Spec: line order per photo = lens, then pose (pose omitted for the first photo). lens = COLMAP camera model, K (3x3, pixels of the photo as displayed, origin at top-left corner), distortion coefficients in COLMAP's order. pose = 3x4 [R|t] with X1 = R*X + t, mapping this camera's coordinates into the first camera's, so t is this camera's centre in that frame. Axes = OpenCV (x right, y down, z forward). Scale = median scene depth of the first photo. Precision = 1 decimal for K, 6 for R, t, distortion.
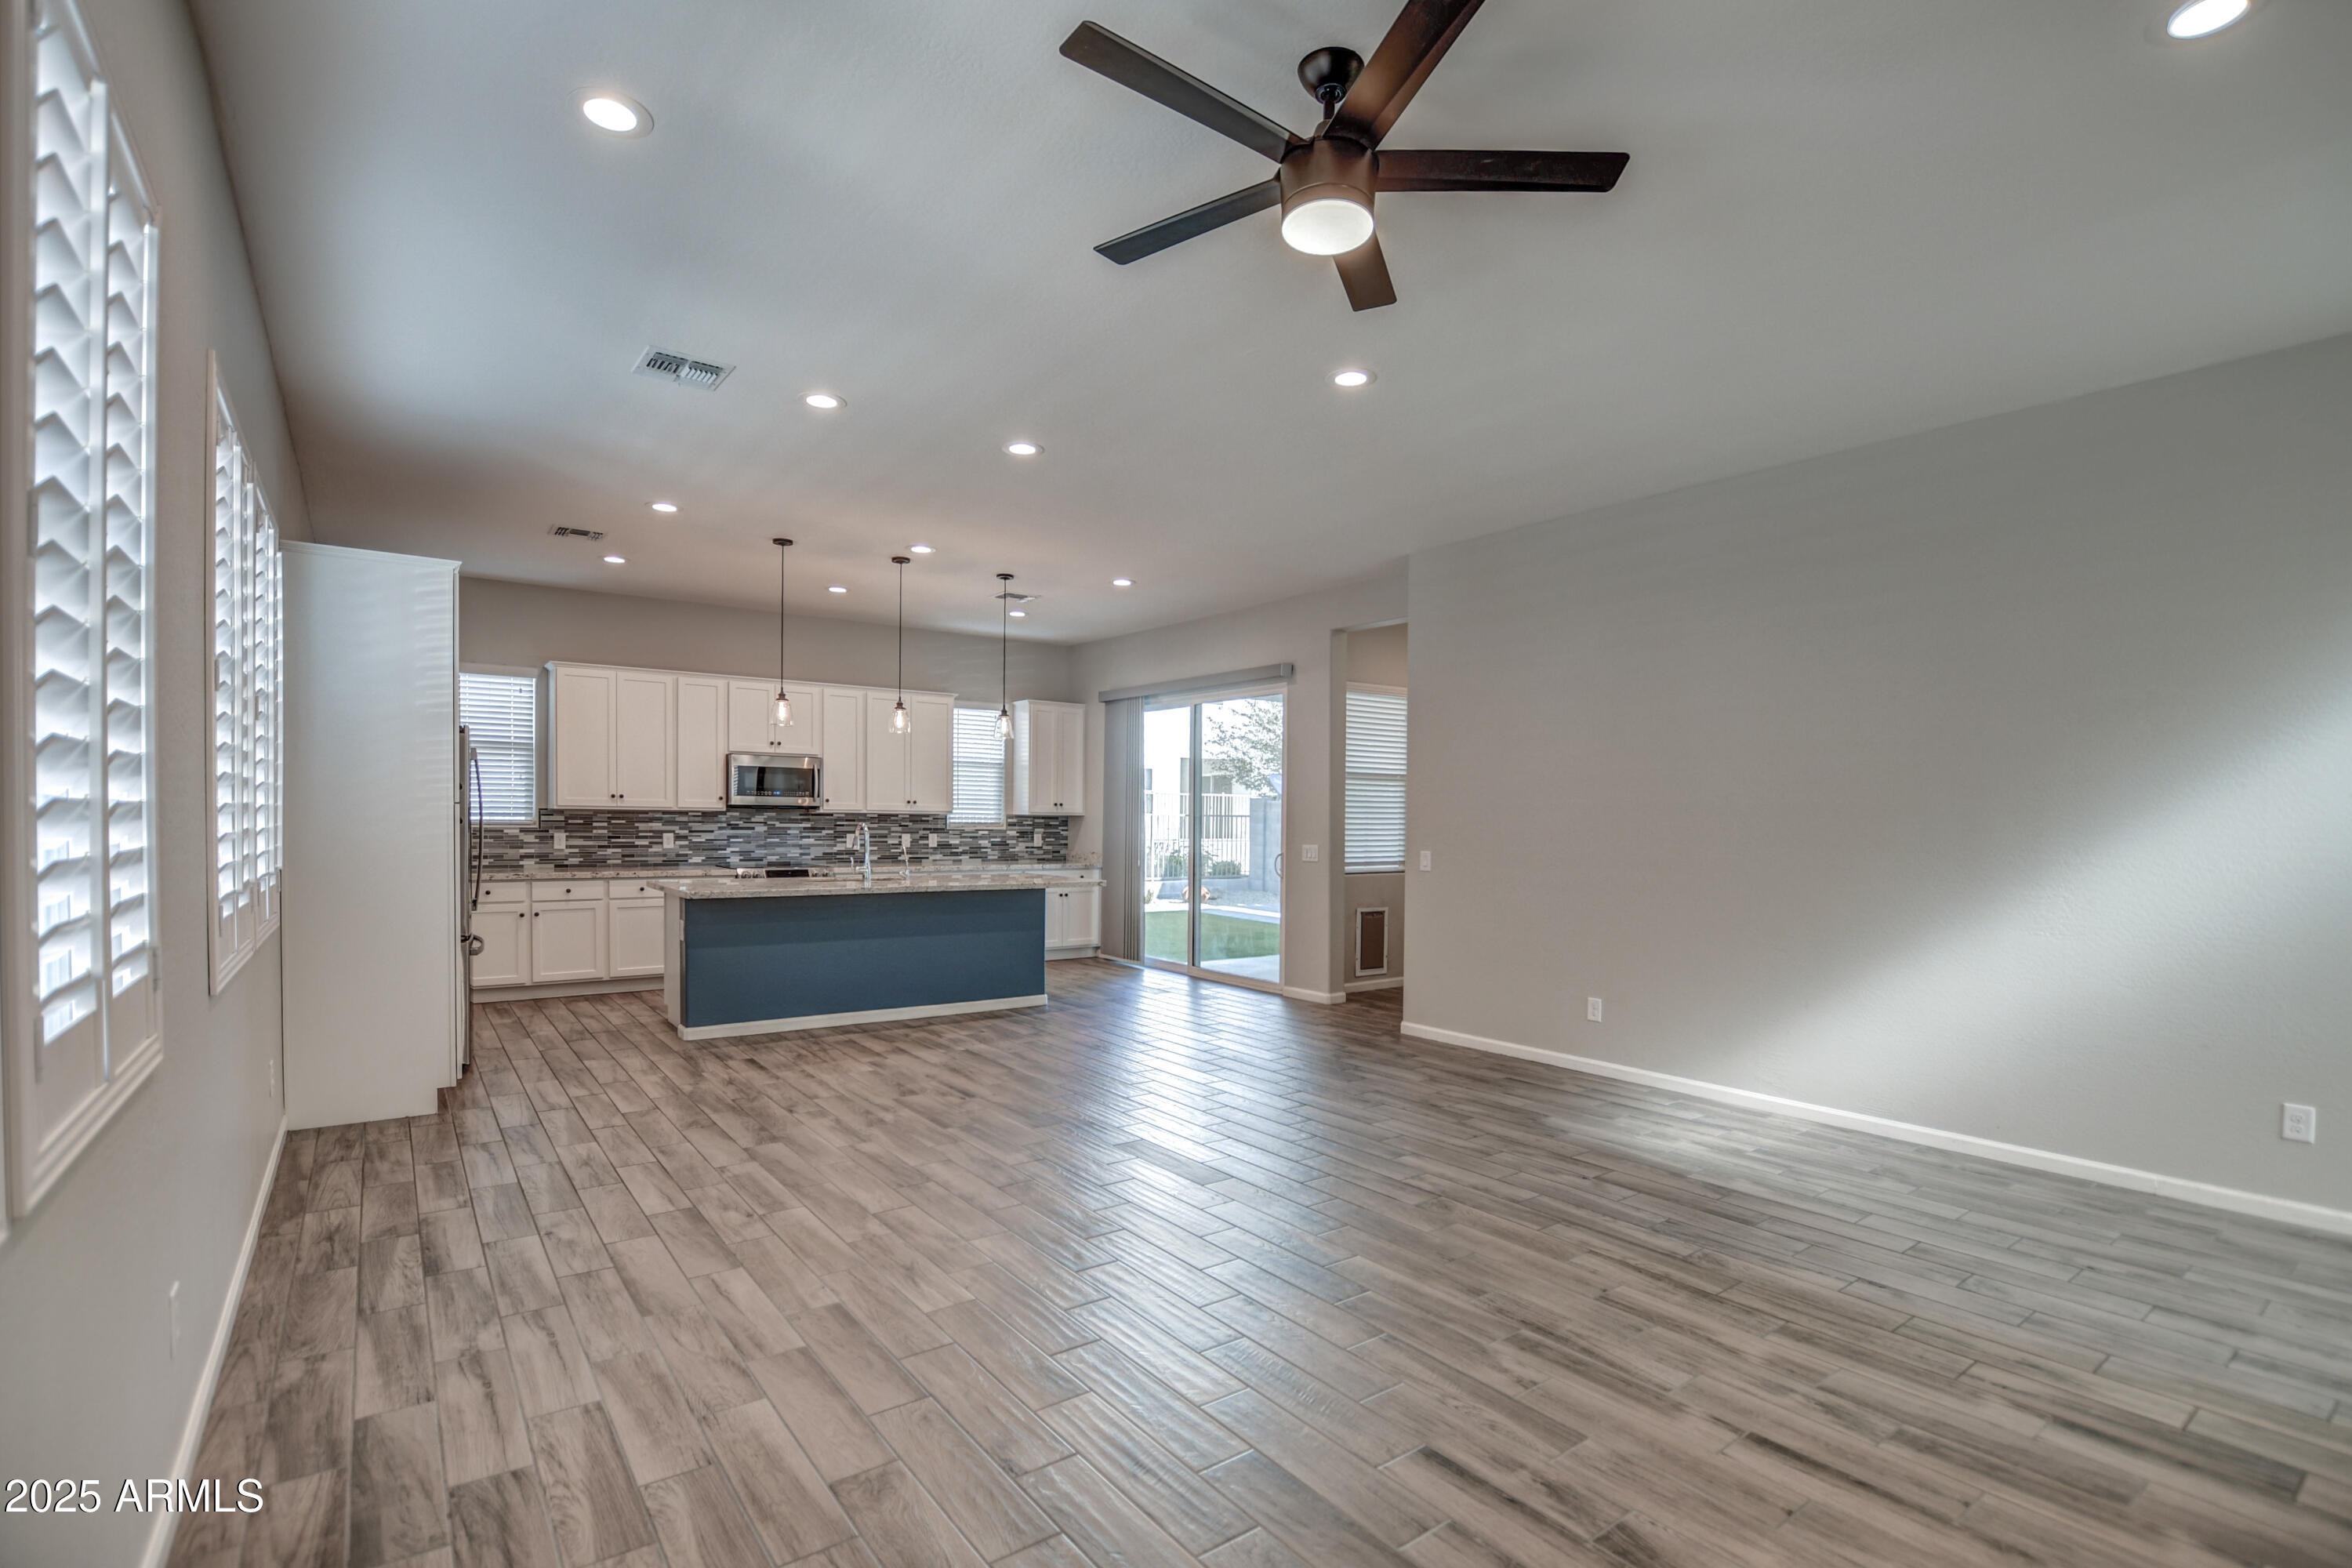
lens RADIAL K [[1087.2, 0, 1189.5], [0, 1087.2, 844.9], [0, 0, 1]] dist [-0.030110, 0.000918]
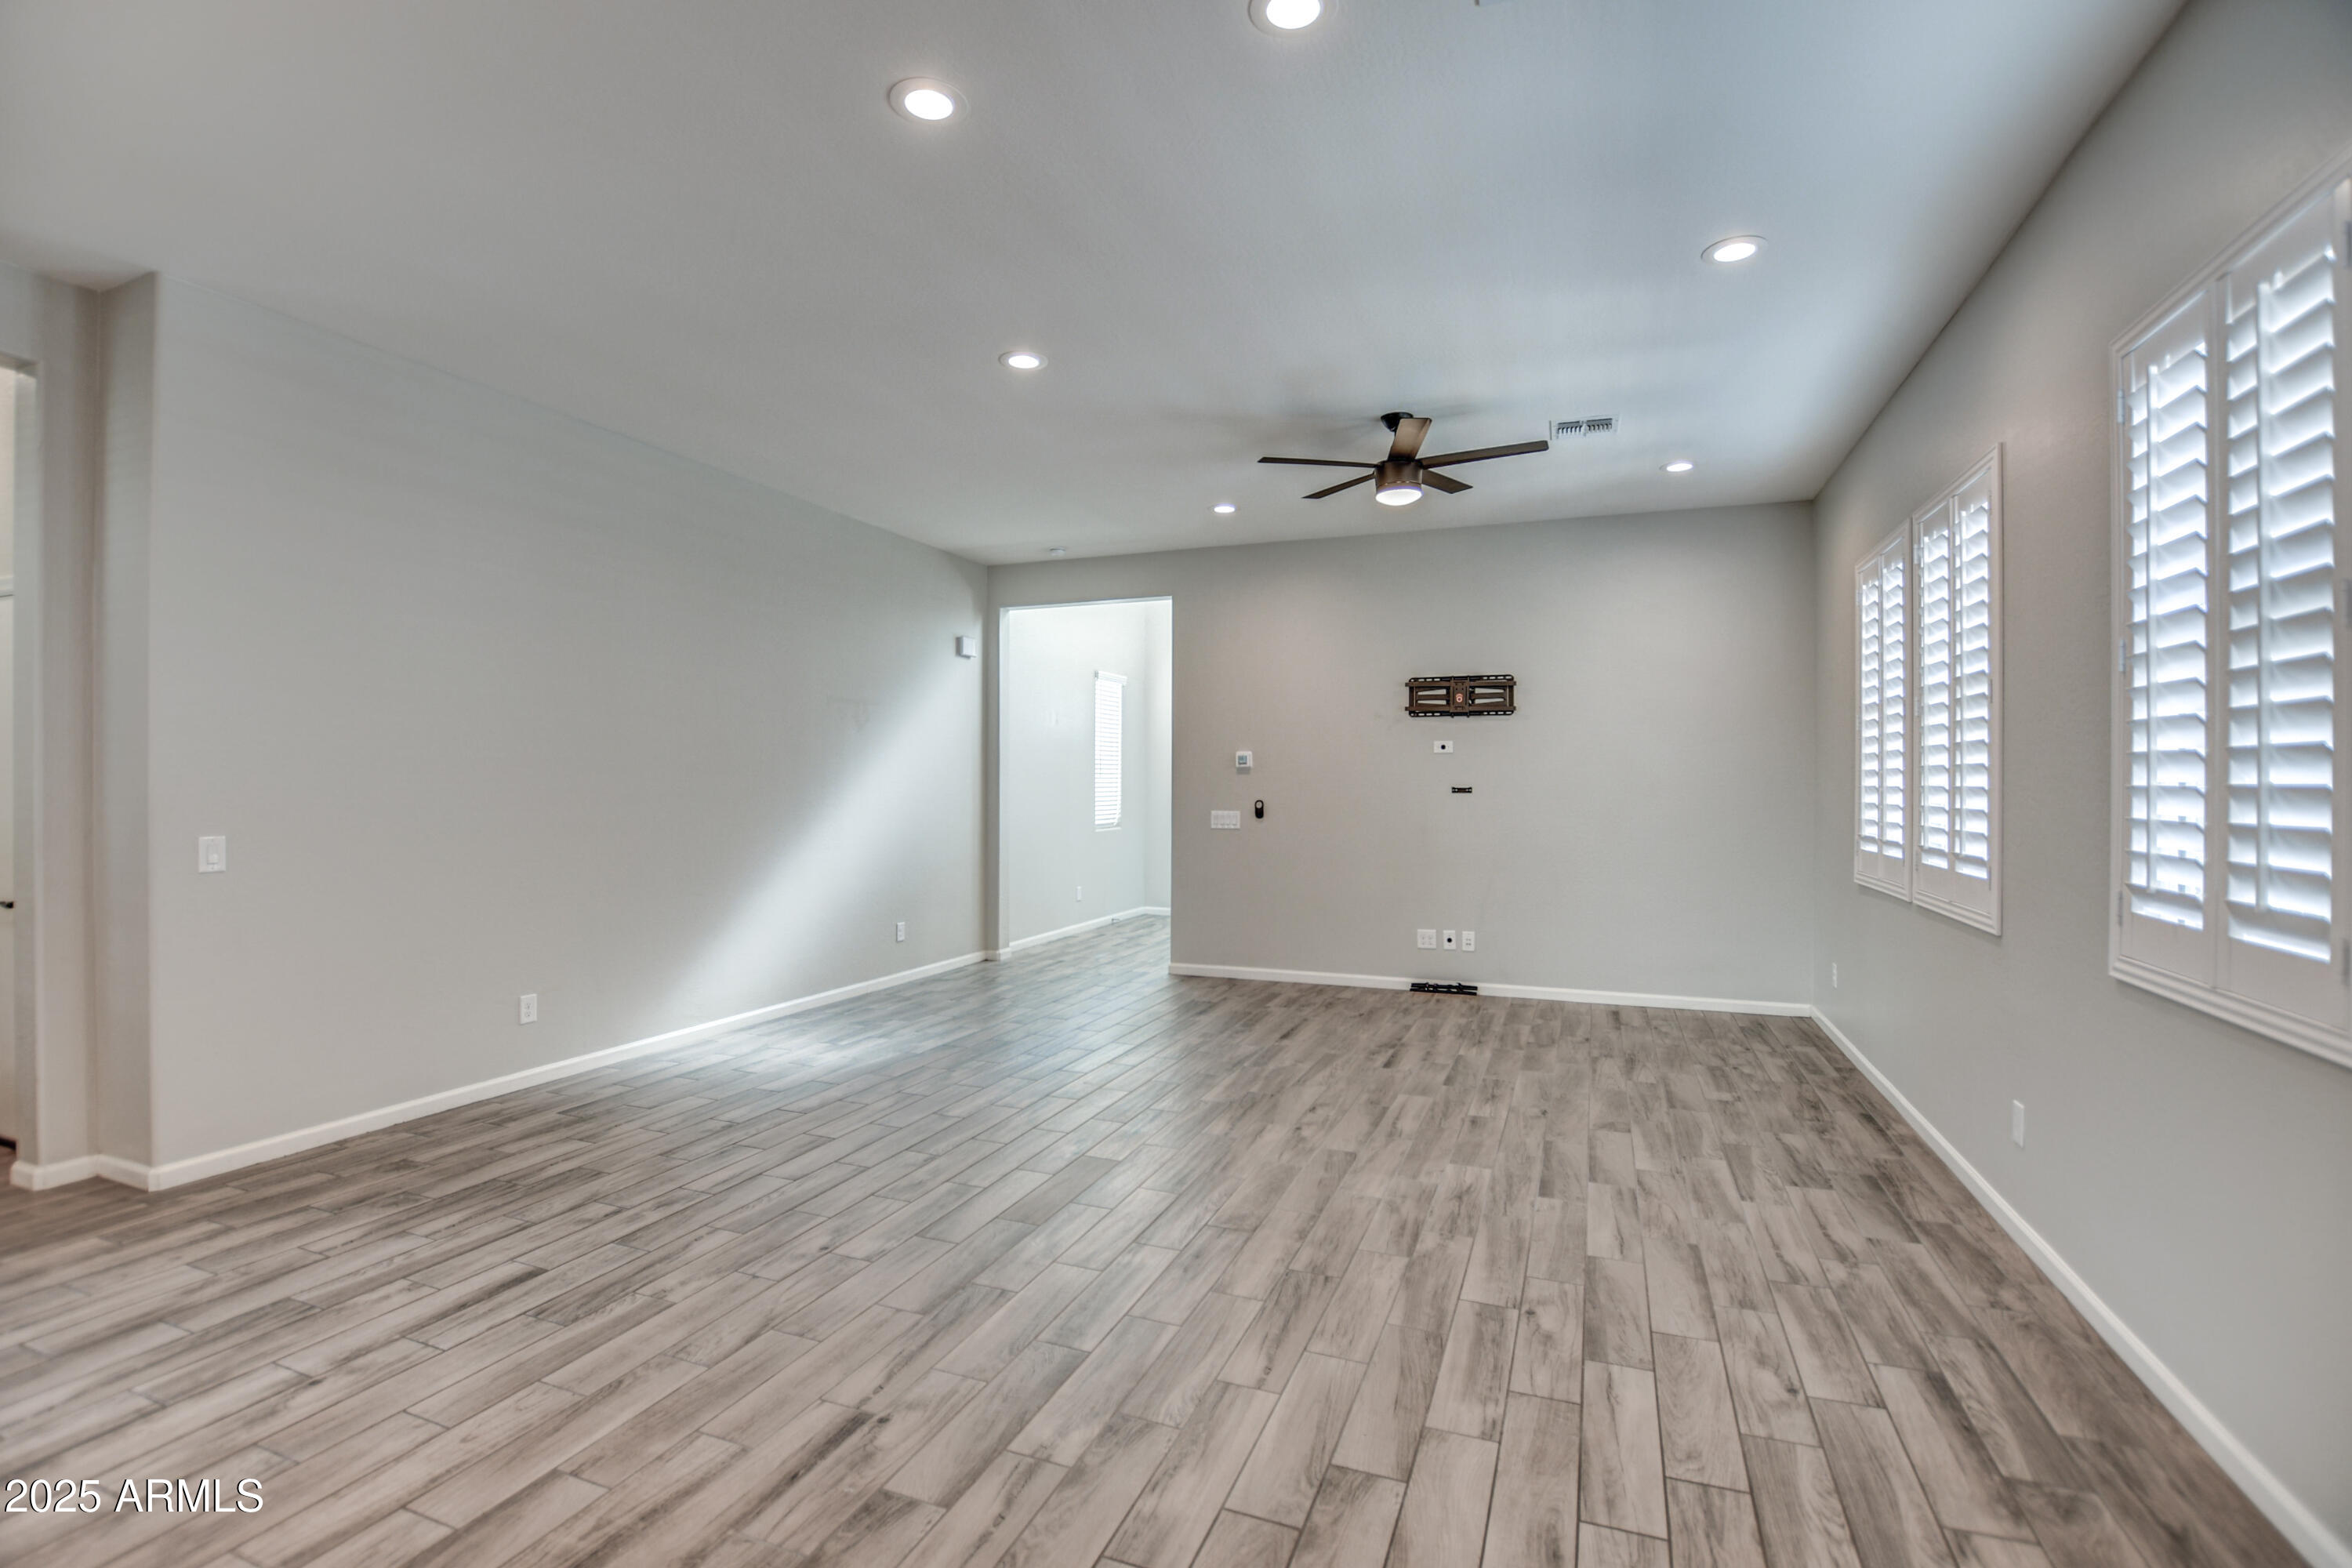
lens RADIAL K [[1070.6, 0, 1176.3], [0, 1070.6, 784.7], [0, 0, 1]] dist [-0.029219, -0.000104]
pose [[-0.521940, -0.014588, 0.852858, -0.398708], [0.010471, 0.999669, 0.023508, -0.022585], [-0.852918, 0.021200, -0.521614, 0.698035]]
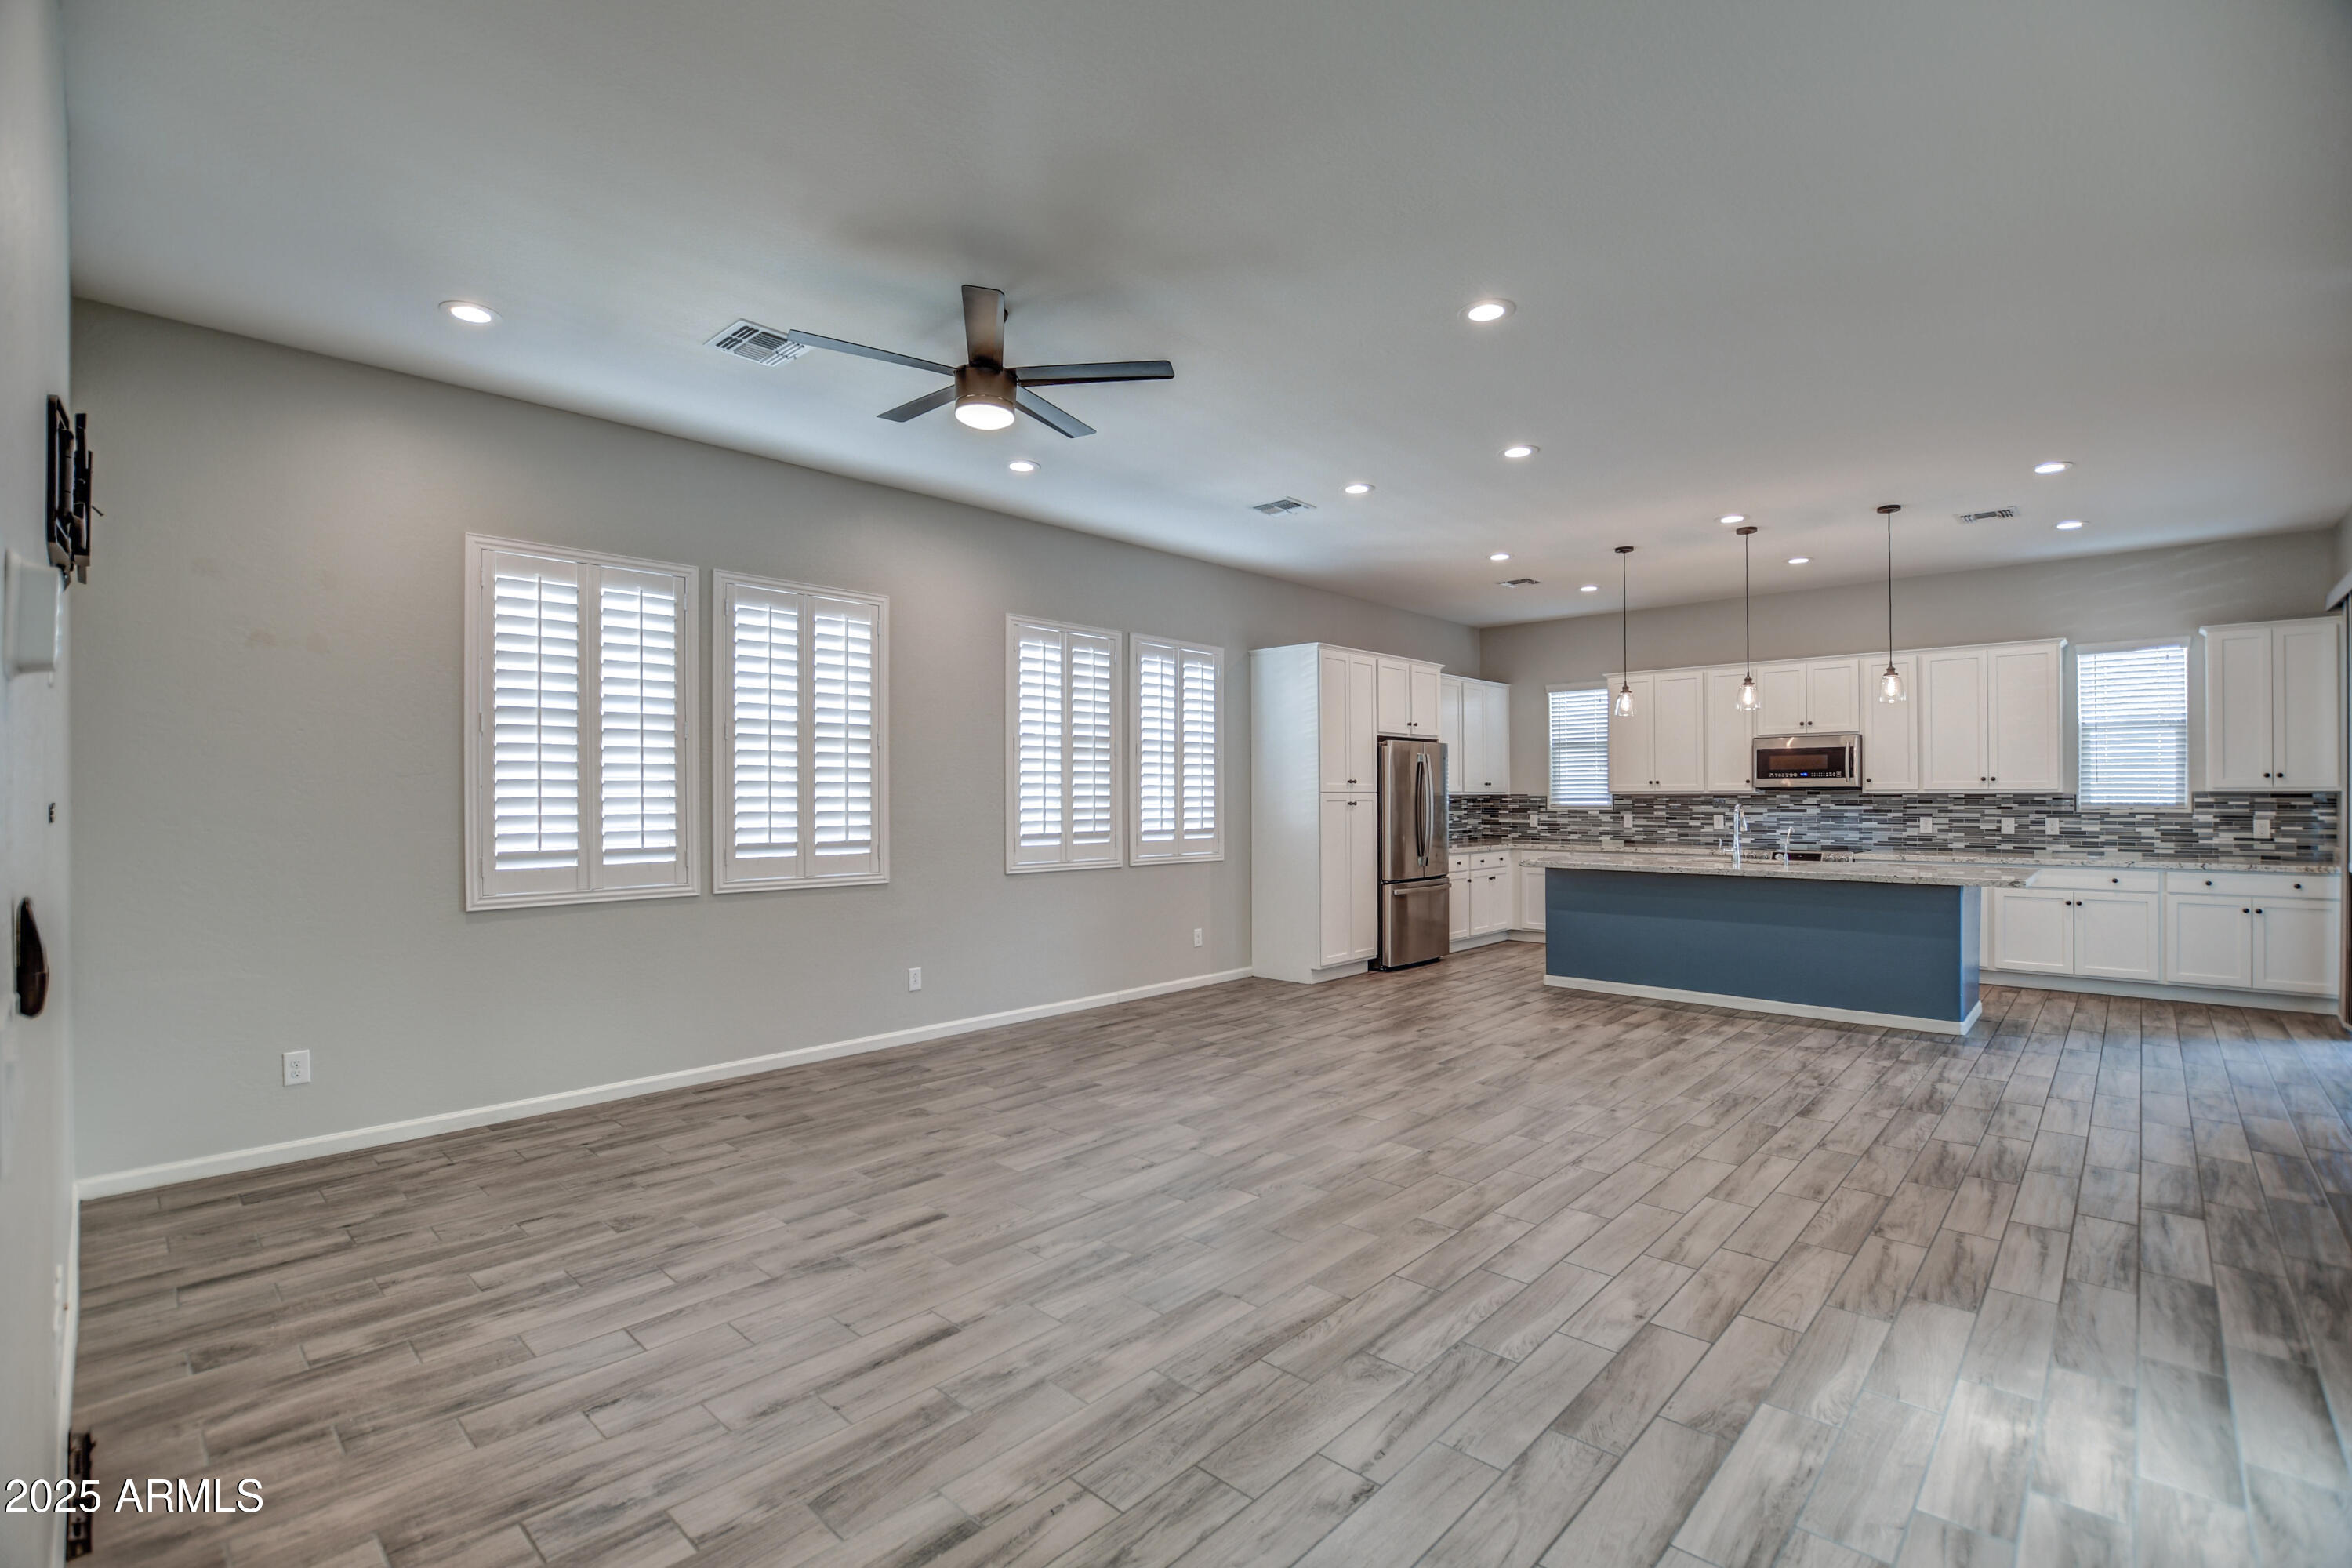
lens RADIAL K [[1056.1, 0, 1164.6], [0, 1056.1, 790.4], [0, 0, 1]] dist [-0.030480, 0.002543]
pose [[0.163731, -0.019767, -0.986307, 0.479067], [-0.019016, 0.999550, -0.023190, -0.000620], [0.986322, 0.022553, 0.163282, 0.292239]]
